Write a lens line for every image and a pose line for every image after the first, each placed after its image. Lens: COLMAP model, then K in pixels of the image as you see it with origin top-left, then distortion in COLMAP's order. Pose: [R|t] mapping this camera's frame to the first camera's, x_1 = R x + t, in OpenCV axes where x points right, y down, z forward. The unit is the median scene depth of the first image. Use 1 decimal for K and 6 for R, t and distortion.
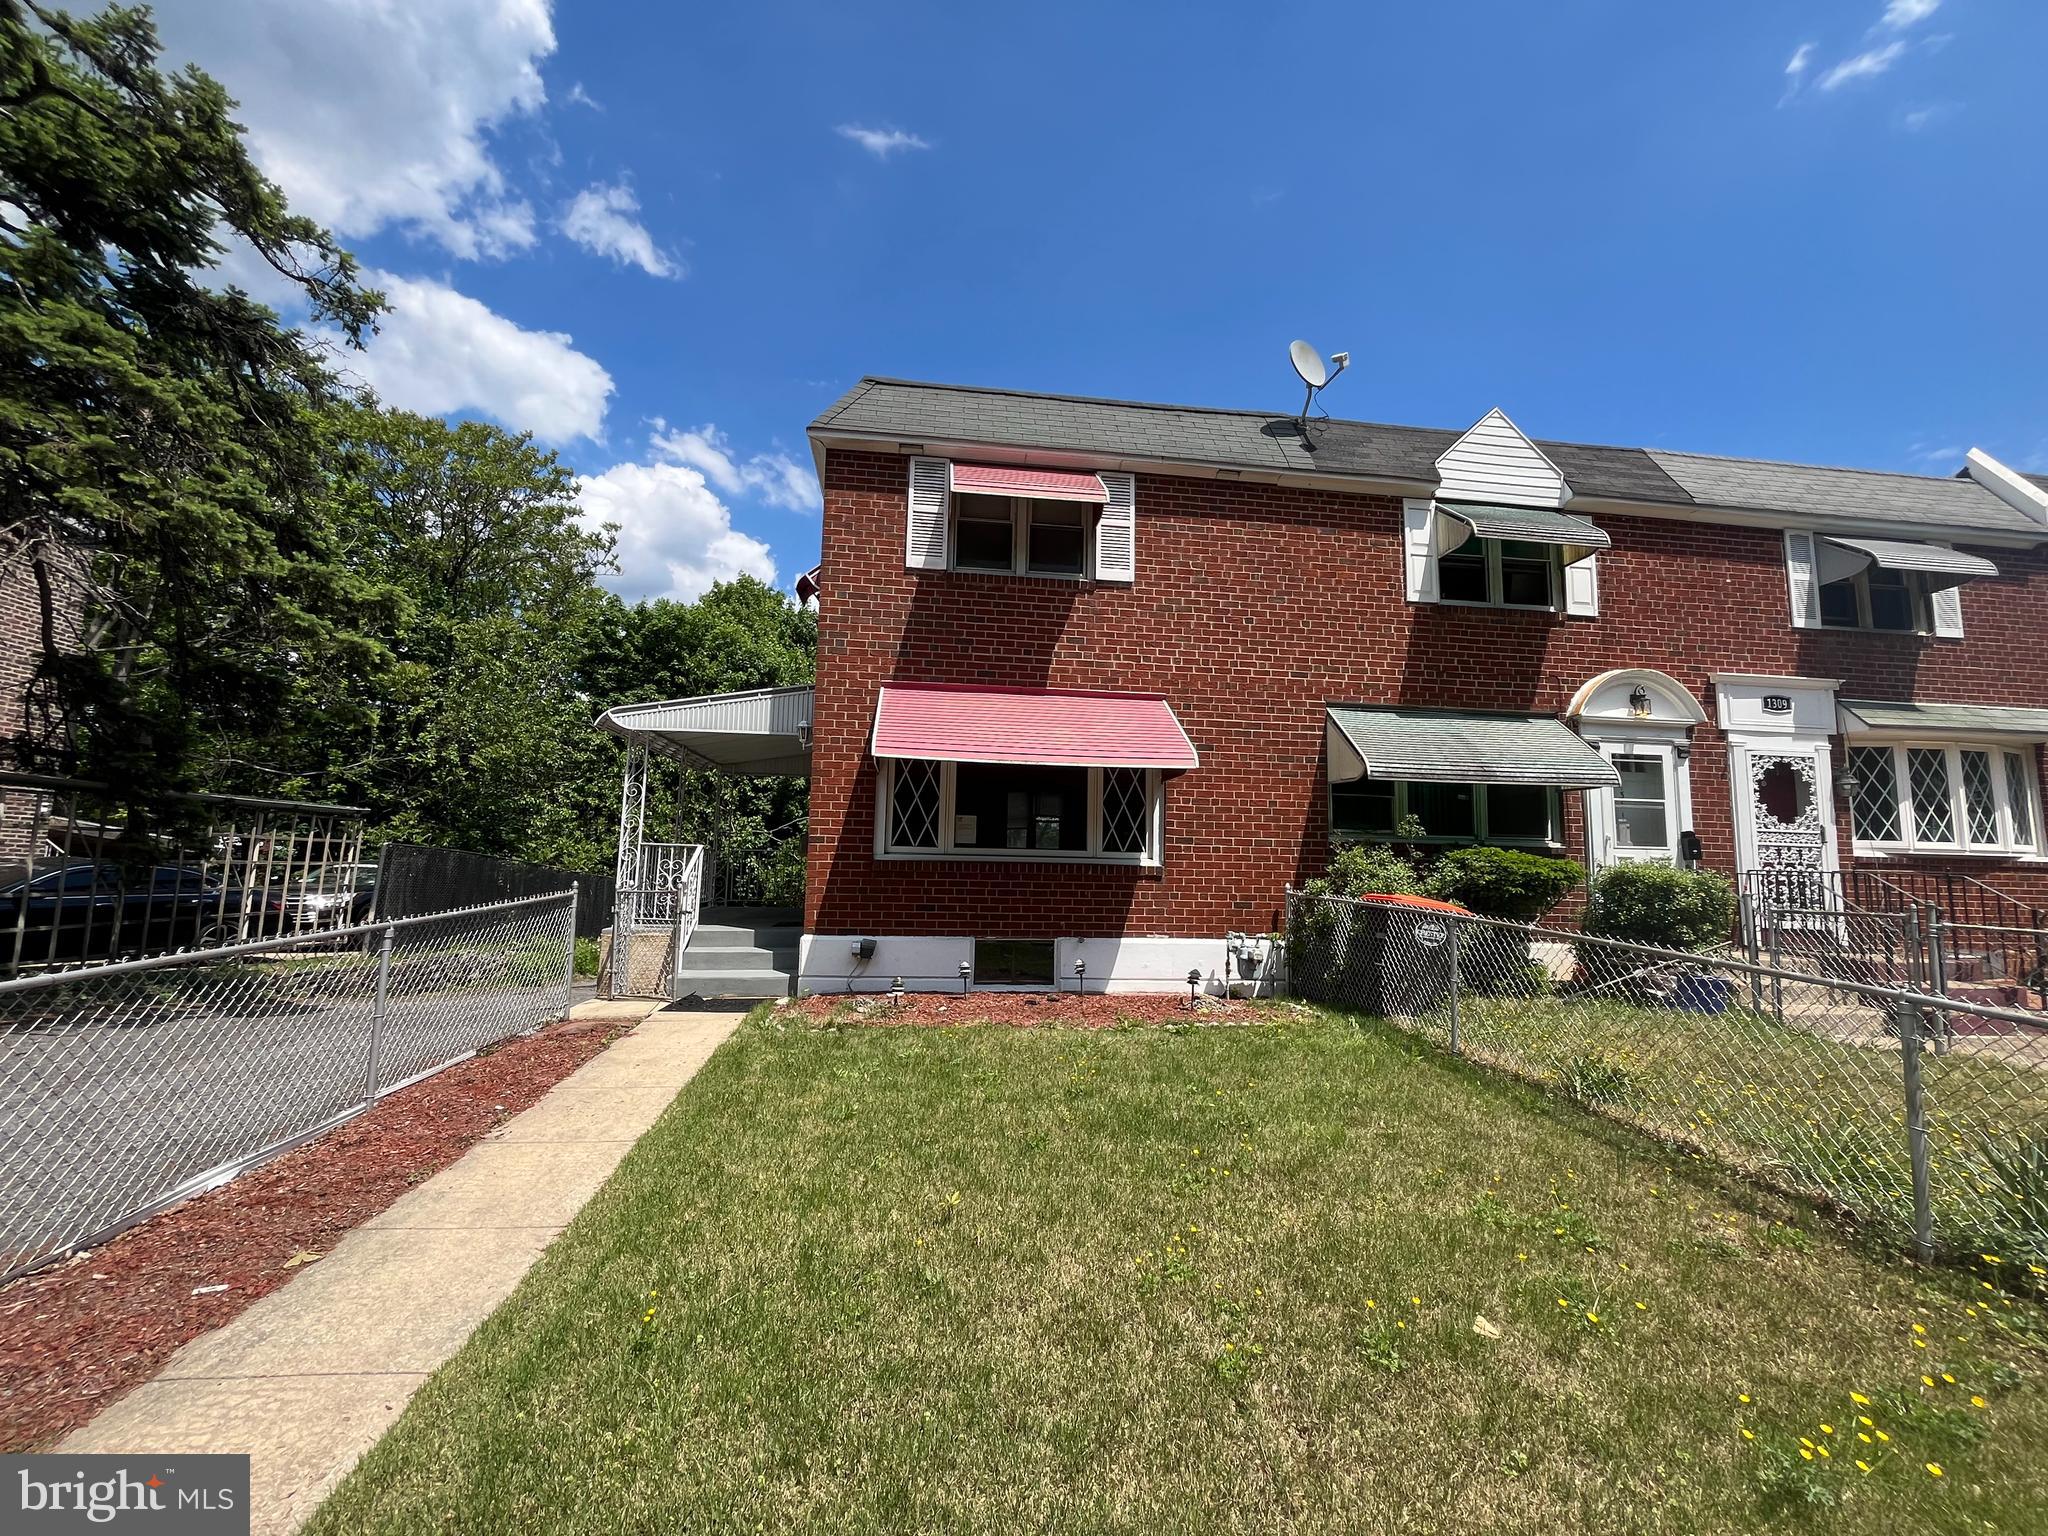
lens RADIAL K [[832.4, 0, 1031.1], [0, 832.4, 771.4], [0, 0, 1]] dist [-0.002350, 0.000741]
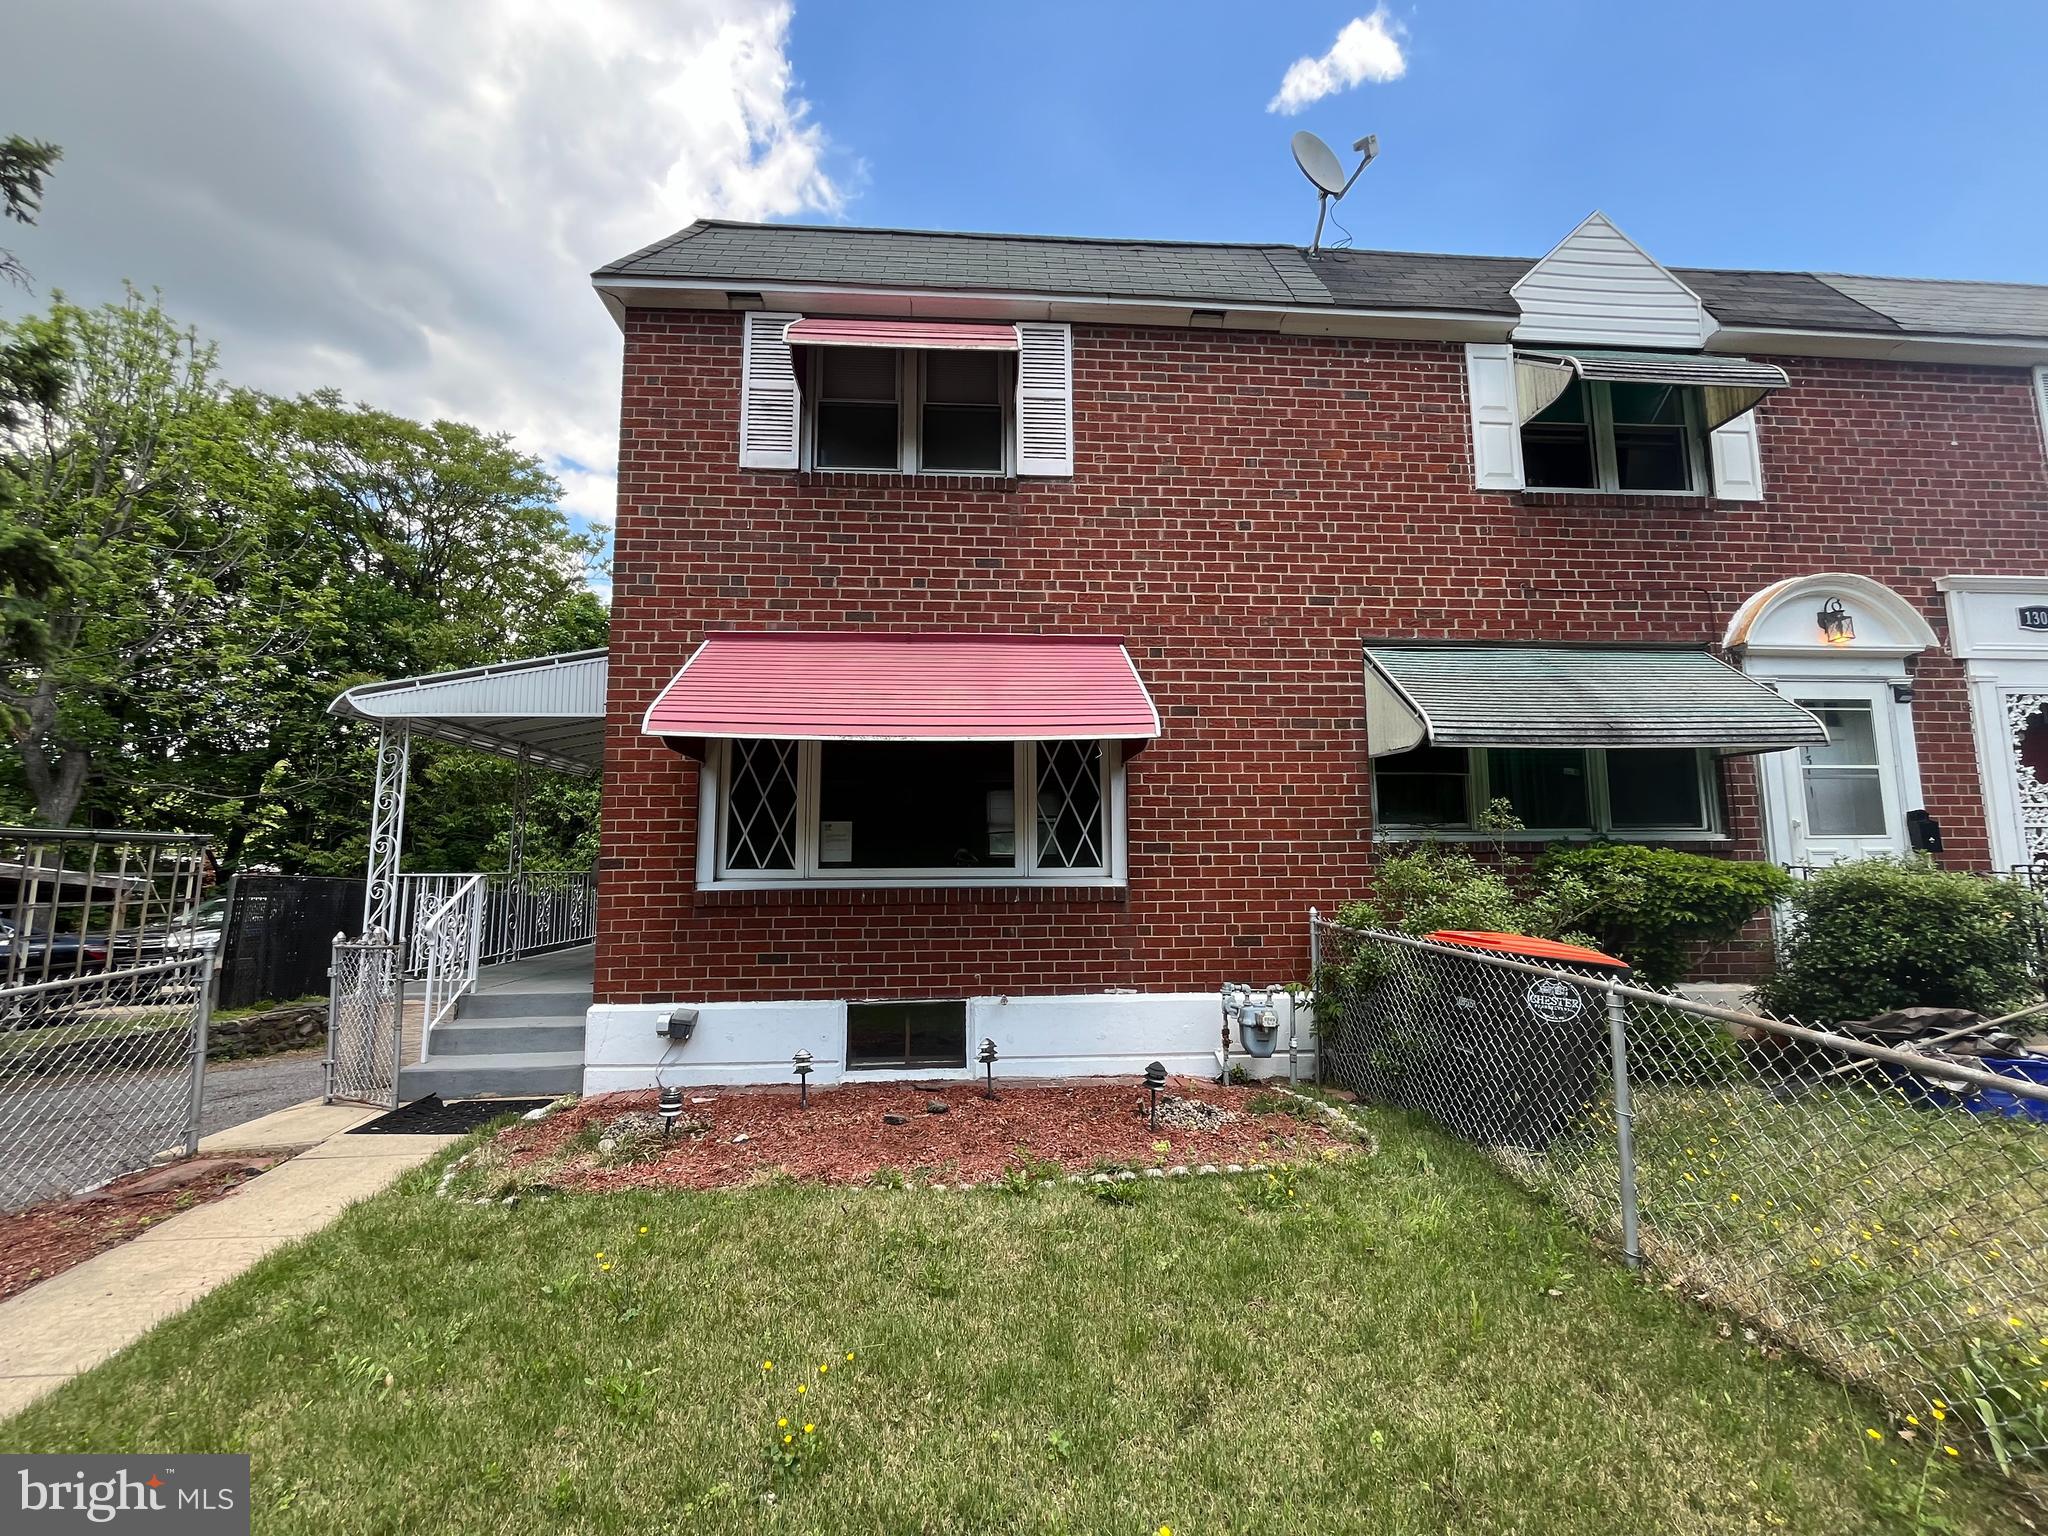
lens RADIAL K [[832.4, 0, 1030.4], [0, 832.4, 772.0], [0, 0, 1]] dist [-0.002350, 0.000741]
pose [[0.998058, -0.035136, -0.051433, 0.116992], [0.035105, 0.999382, -0.001509, 0.018109], [0.051455, -0.000300, 0.998675, 0.311752]]
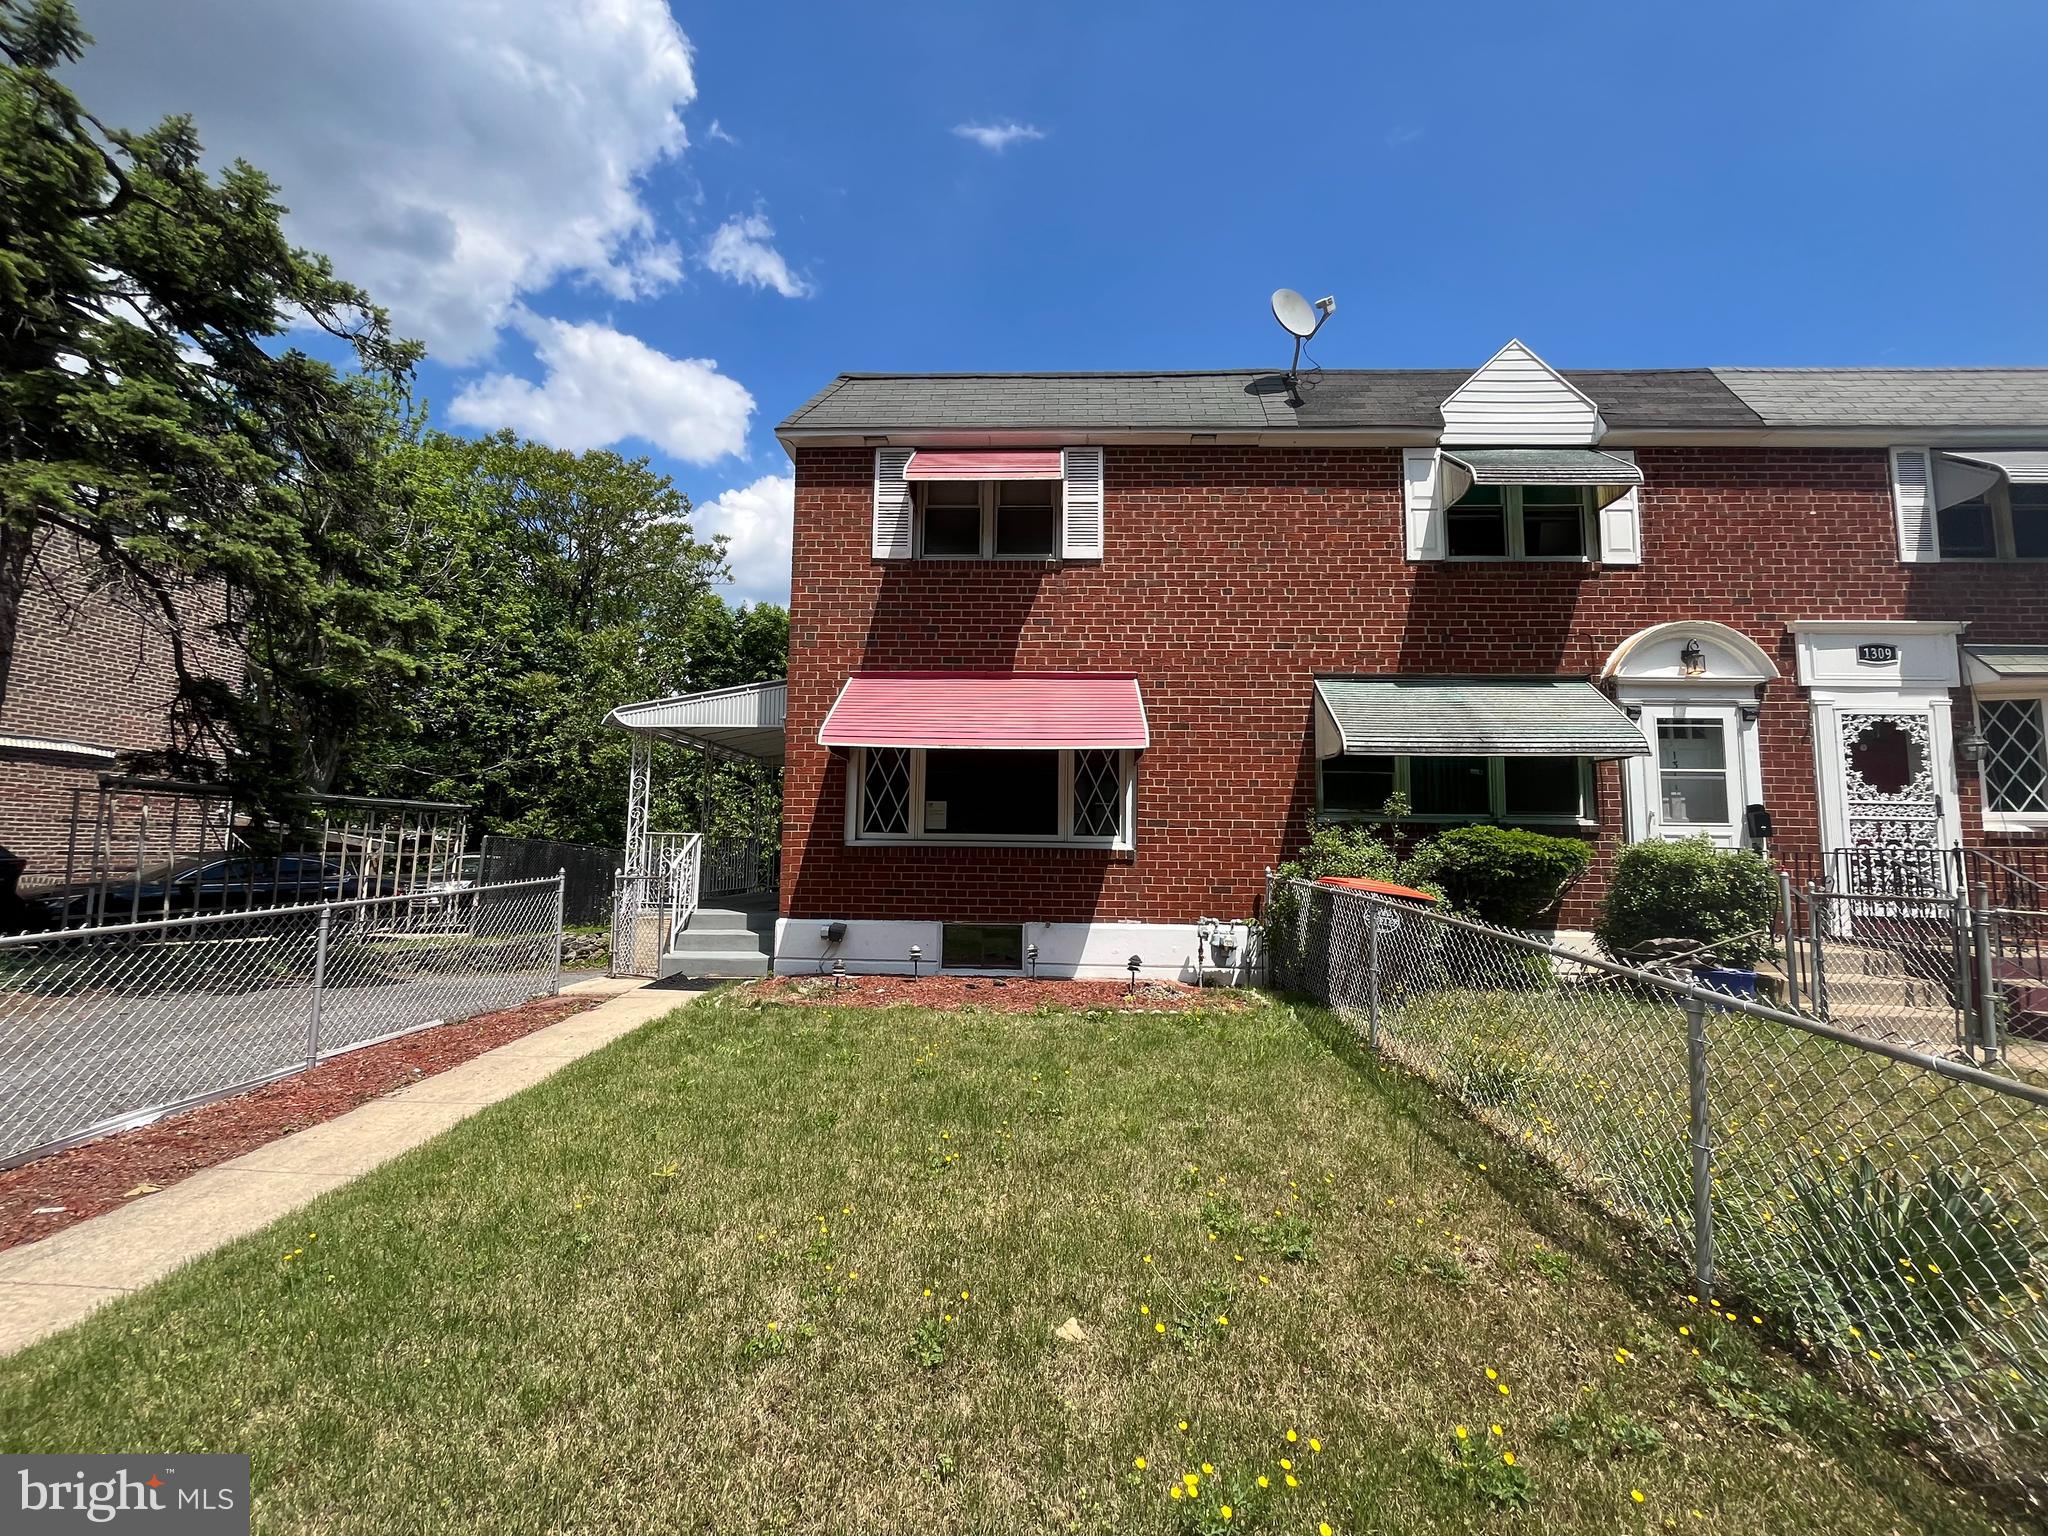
lens RADIAL K [[832.4, 0, 1027.9], [0, 832.4, 770.9], [0, 0, 1]] dist [-0.002350, 0.000741]
pose [[0.987085, -0.023693, -0.158435, 0.188625], [0.025827, 0.999601, 0.011423, 0.007471], [0.158101, -0.015368, 0.987303, 0.021666]]
